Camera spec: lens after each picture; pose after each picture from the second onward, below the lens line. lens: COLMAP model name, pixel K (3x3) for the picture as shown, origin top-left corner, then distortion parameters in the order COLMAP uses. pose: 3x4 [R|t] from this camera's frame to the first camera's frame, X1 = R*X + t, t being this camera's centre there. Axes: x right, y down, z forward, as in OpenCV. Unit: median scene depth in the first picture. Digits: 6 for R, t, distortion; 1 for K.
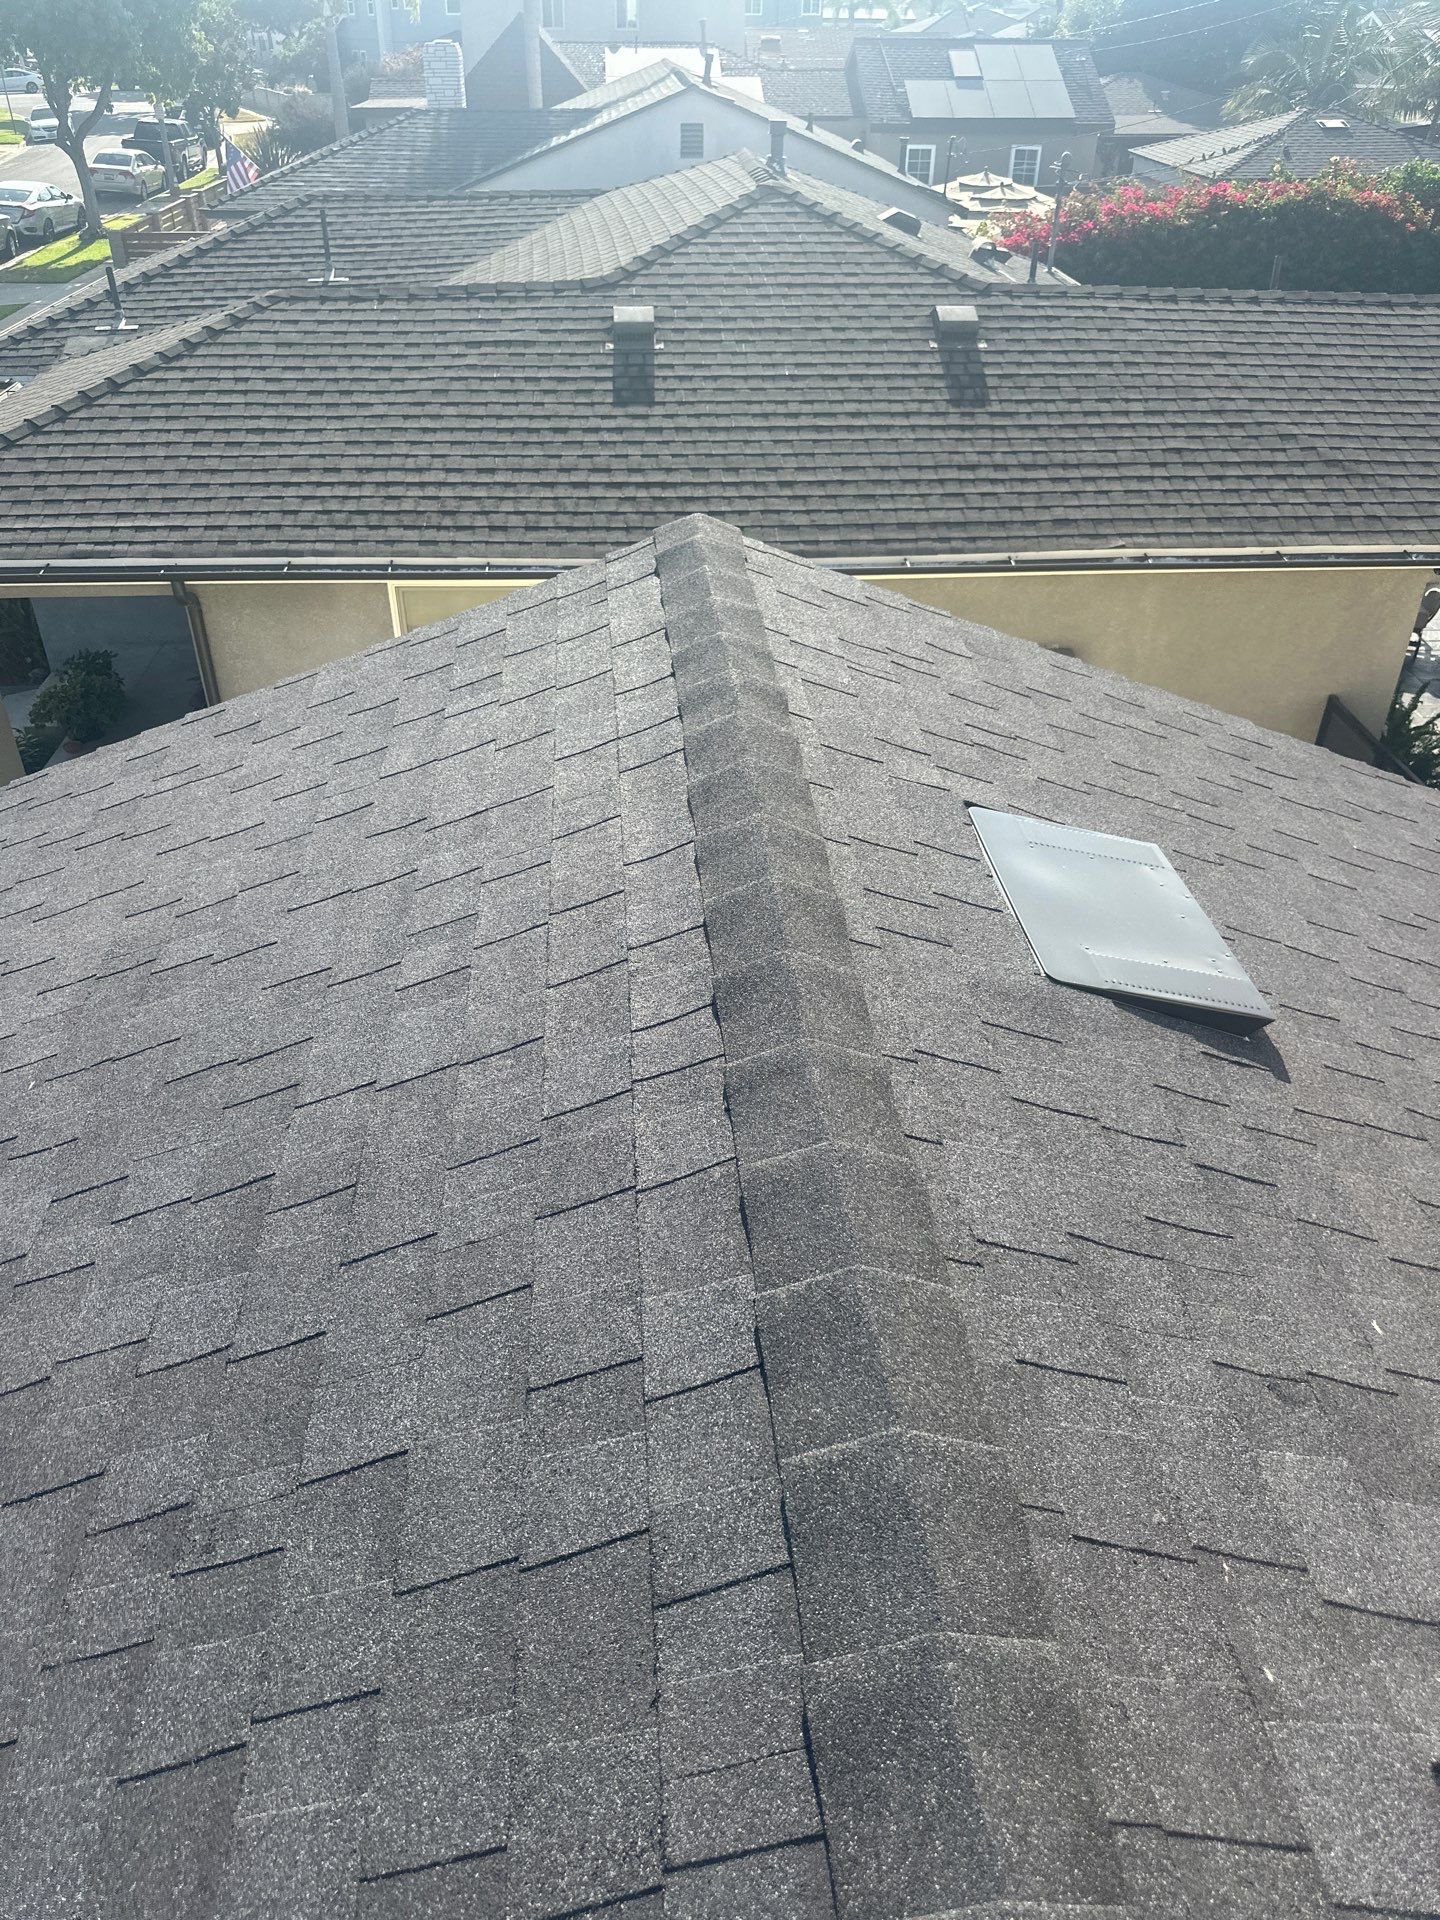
lens RADIAL K [[1377.2, 0, 736.5], [0, 1377.2, 954.8], [0, 0, 1]] dist [0.034335, -0.036951]
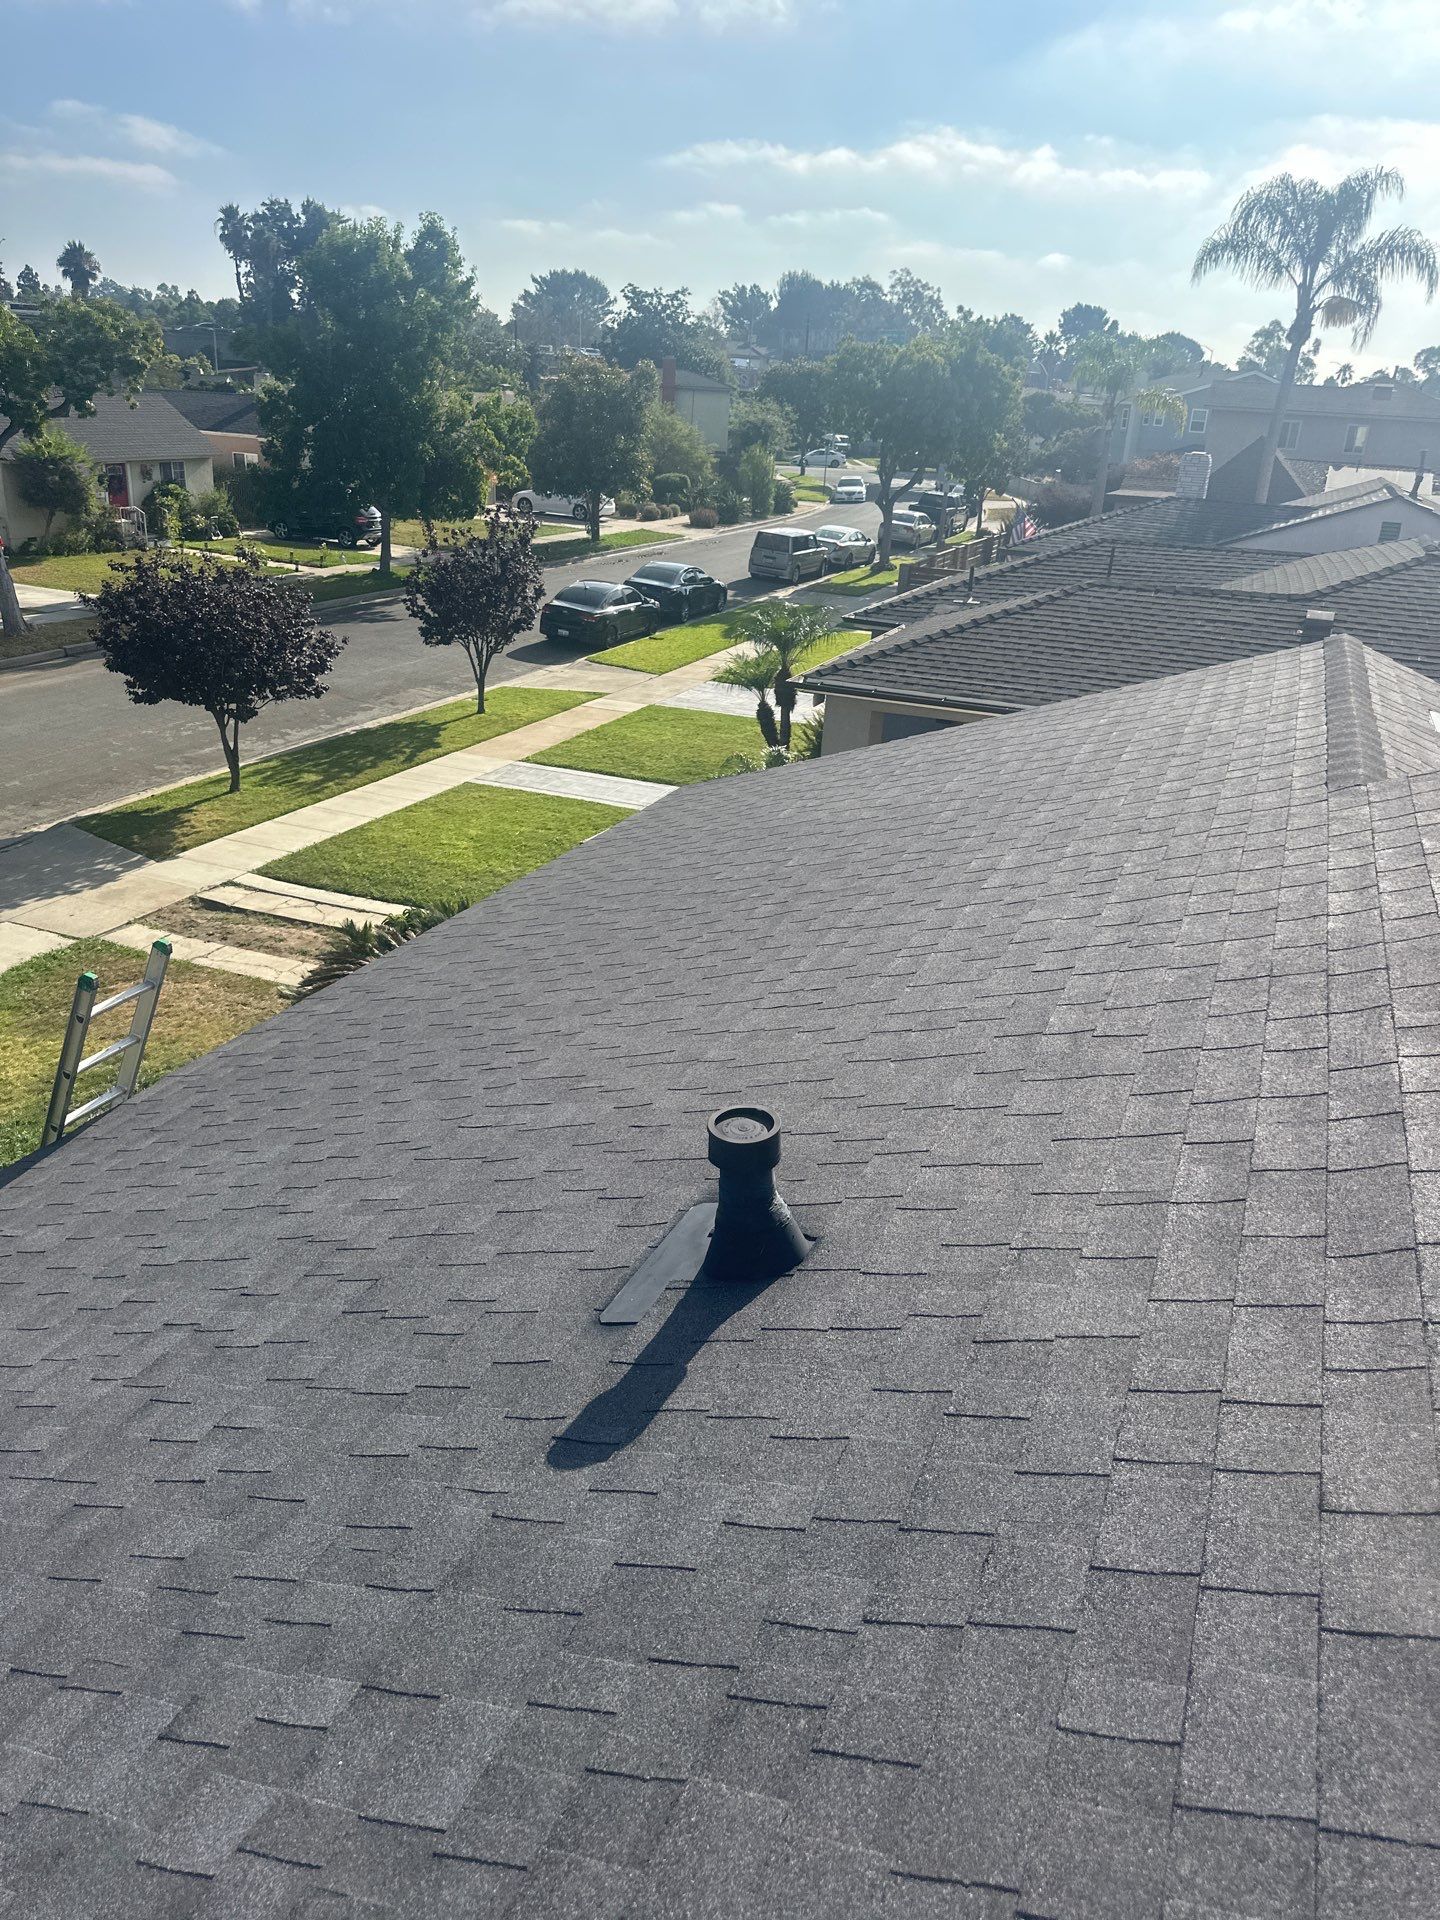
lens RADIAL K [[1409.1, 0, 720.0], [0, 1409.1, 960.0], [0, 0, 1]] dist [0.001533, -0.067638]
pose [[0.891556, 0.201616, -0.405561, 0.041826], [-0.289191, 0.942563, -0.167161, 0.361350], [0.348564, 0.266318, 0.898653, -0.547963]]
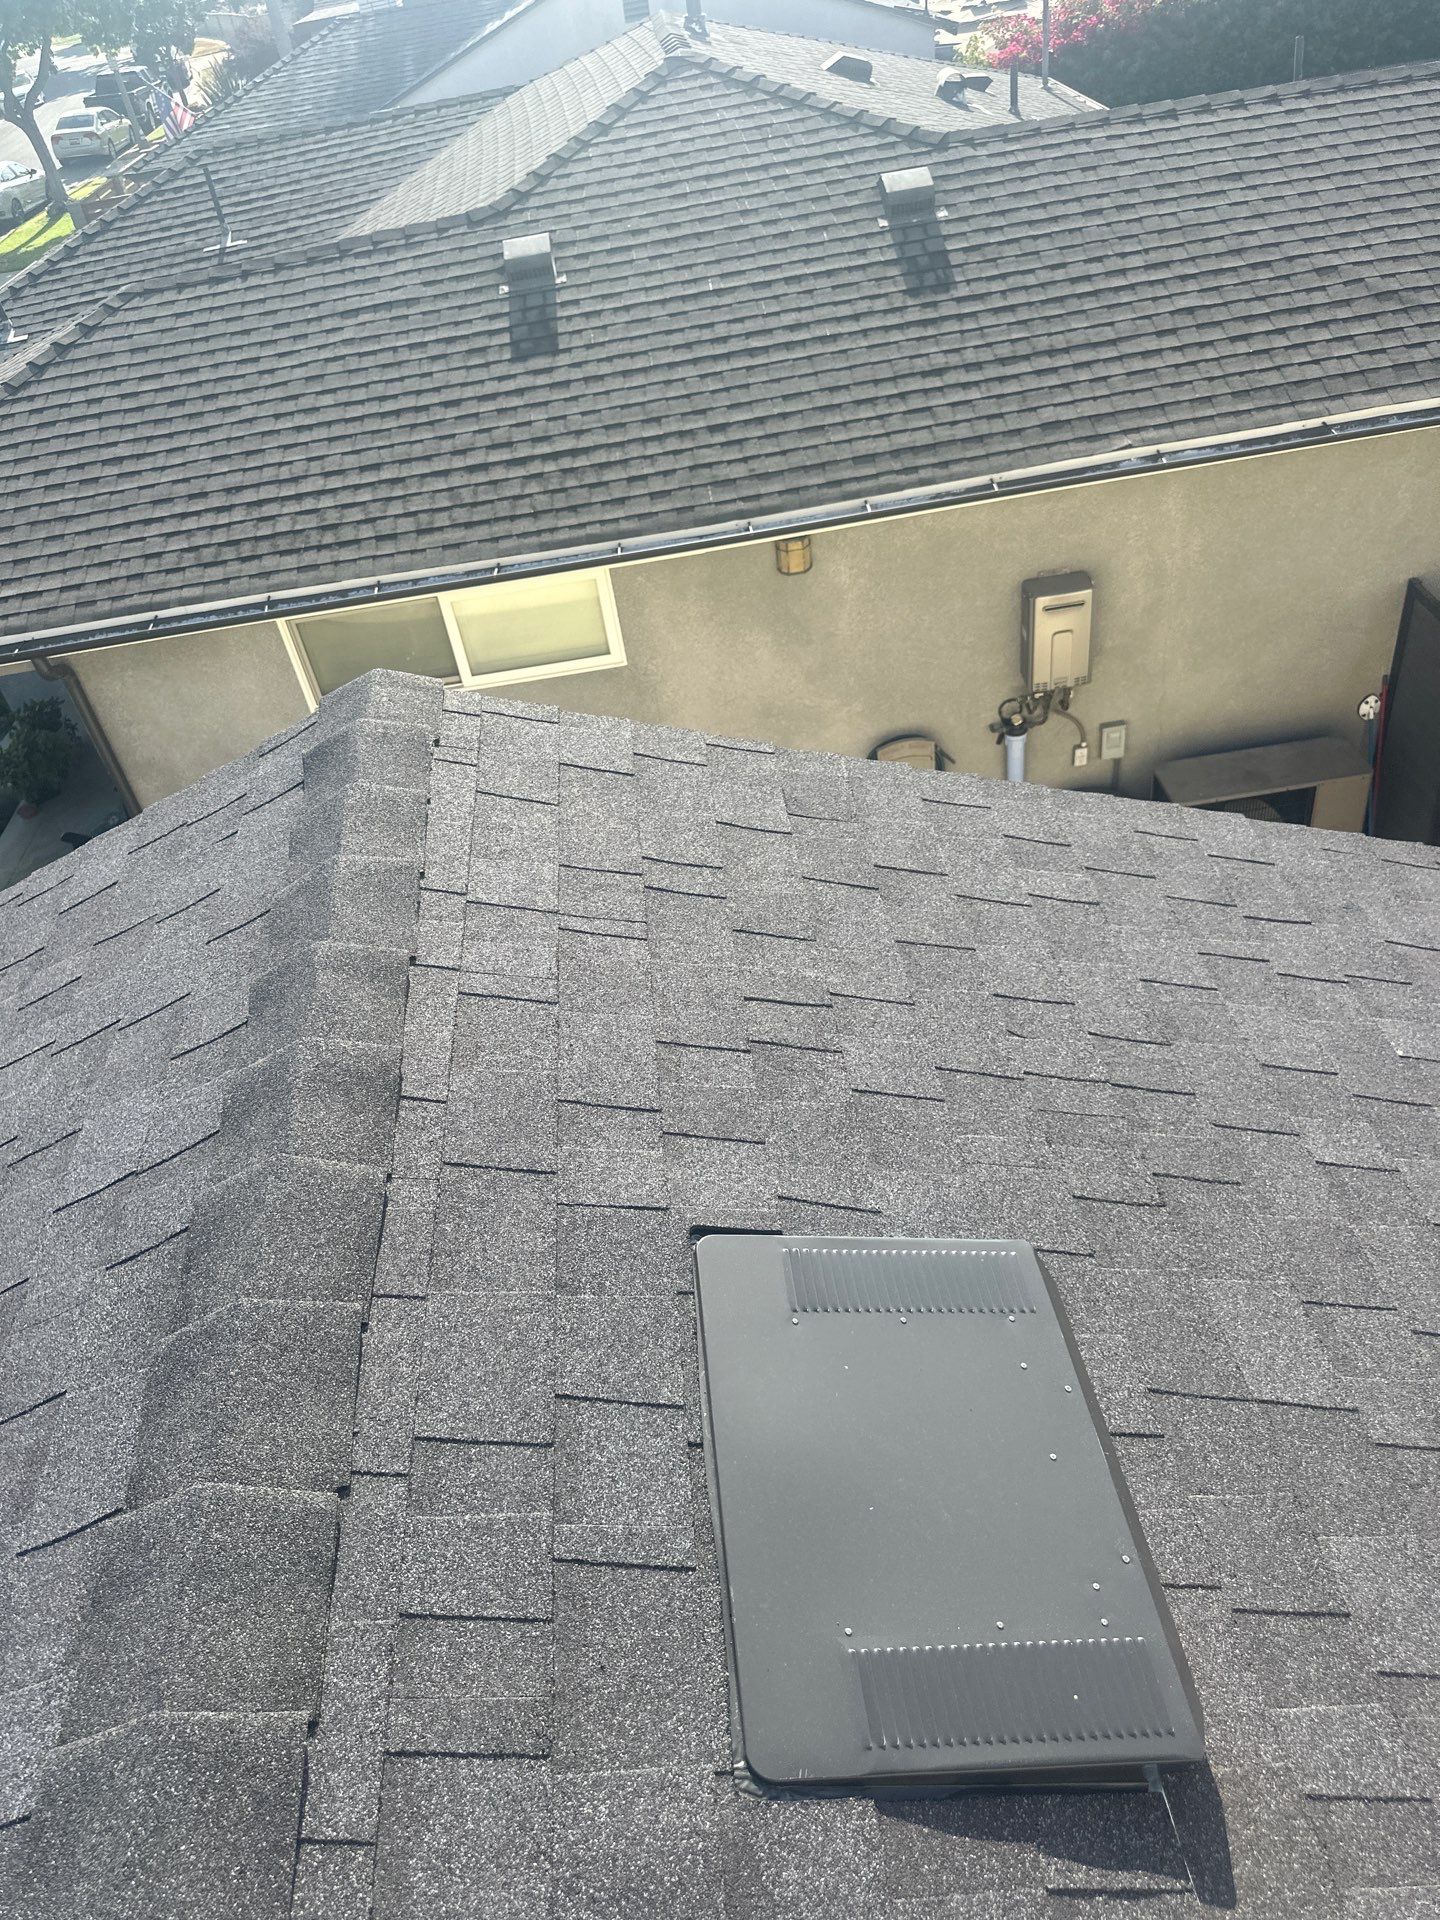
lens RADIAL K [[1392.6, 0, 720.0], [0, 1392.6, 960.0], [0, 0, 1]] dist [0.001046, 0.002782]
pose [[0.988561, -0.118035, -0.093892, 0.073464], [0.125501, 0.989020, 0.078026, -0.080442], [0.083651, -0.088917, 0.992520, 0.120123]]
